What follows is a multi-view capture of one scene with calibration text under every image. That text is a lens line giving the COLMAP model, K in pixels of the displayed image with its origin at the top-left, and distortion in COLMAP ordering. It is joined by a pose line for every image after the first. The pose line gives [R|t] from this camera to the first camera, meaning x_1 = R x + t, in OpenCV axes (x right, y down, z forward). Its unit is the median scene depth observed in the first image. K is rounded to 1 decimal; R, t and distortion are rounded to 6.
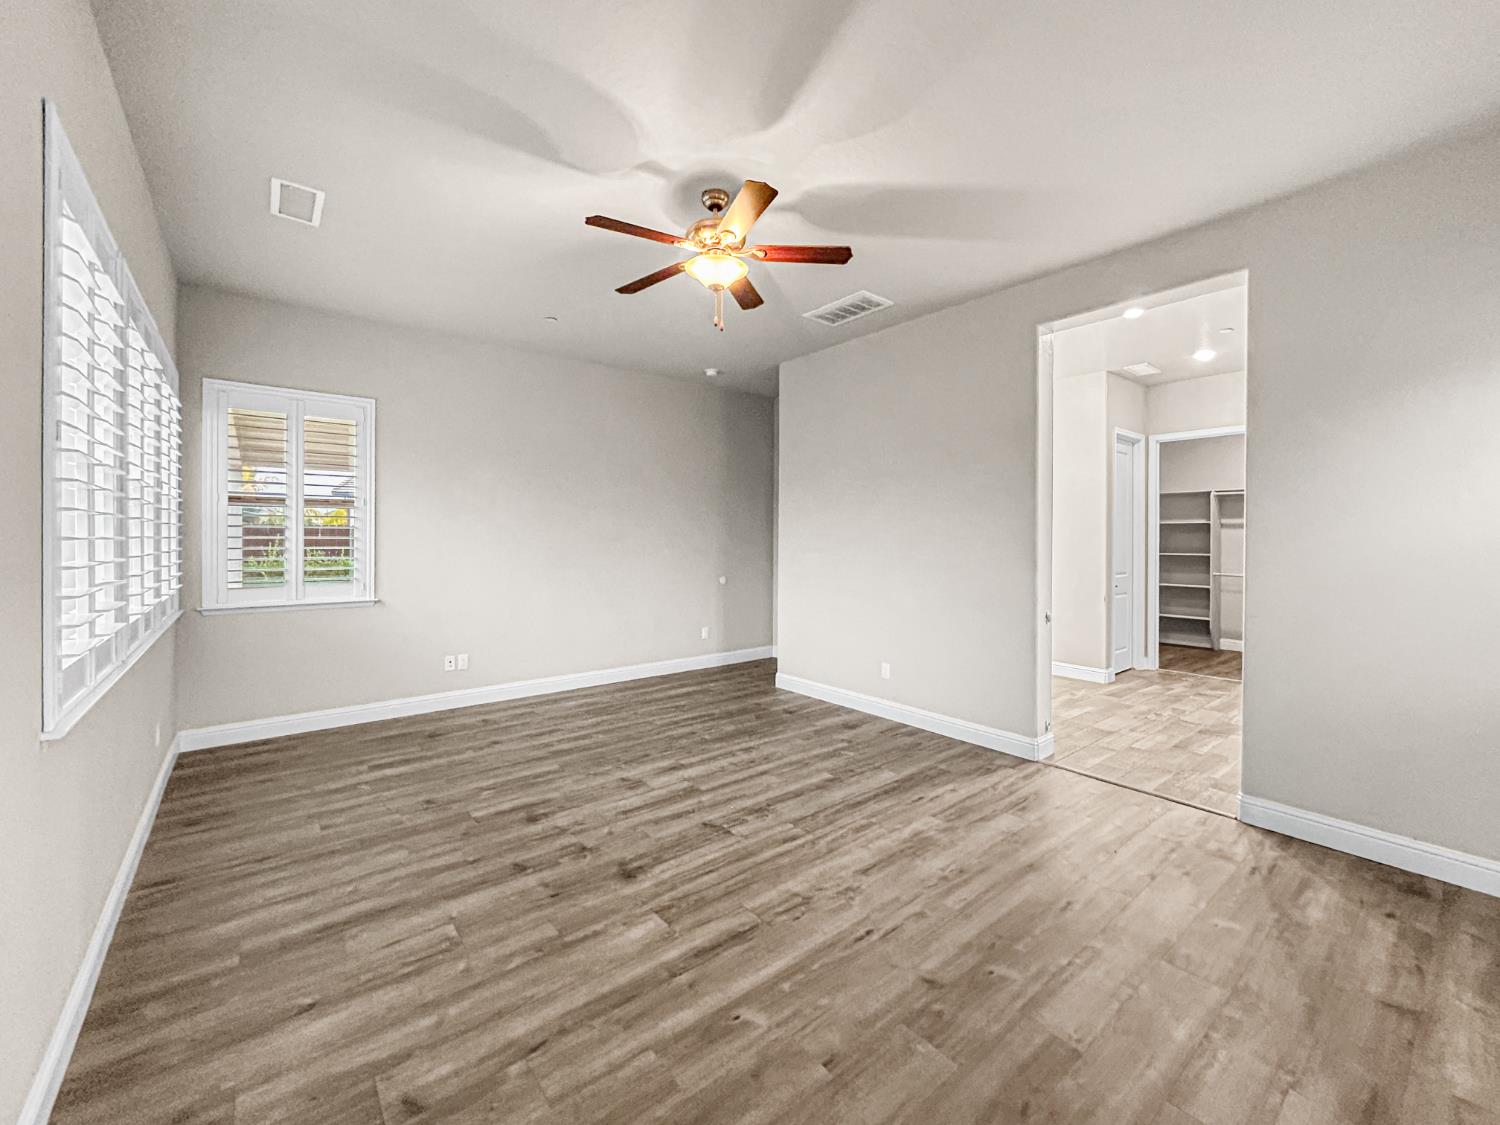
lens RADIAL K [[609.5, 0, 751.0], [0, 609.5, 554.4], [0, 0, 1]] dist [-0.003597, 0.001232]
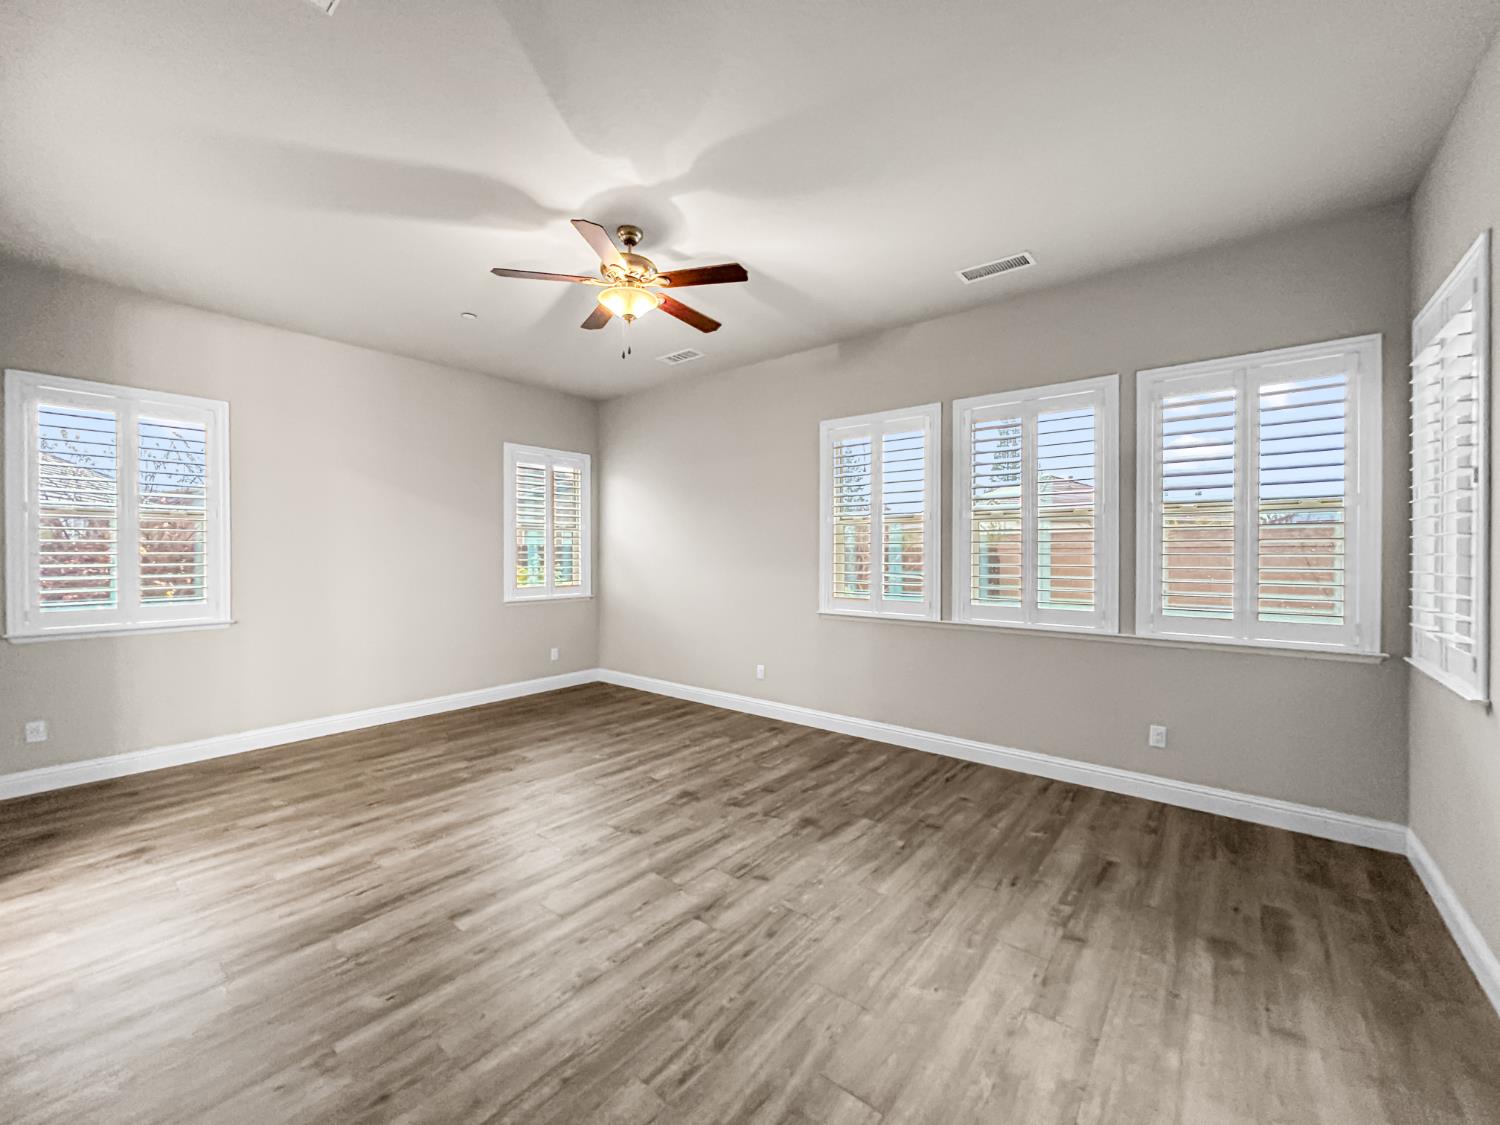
lens RADIAL K [[609.5, 0, 744.2], [0, 609.5, 552.9], [0, 0, 1]] dist [-0.003597, 0.001232]
pose [[-0.980145, -0.006362, -0.198180, -0.041955], [-0.011430, 0.999636, 0.024439, -0.053736], [0.197952, 0.026219, -0.979861, 2.059421]]
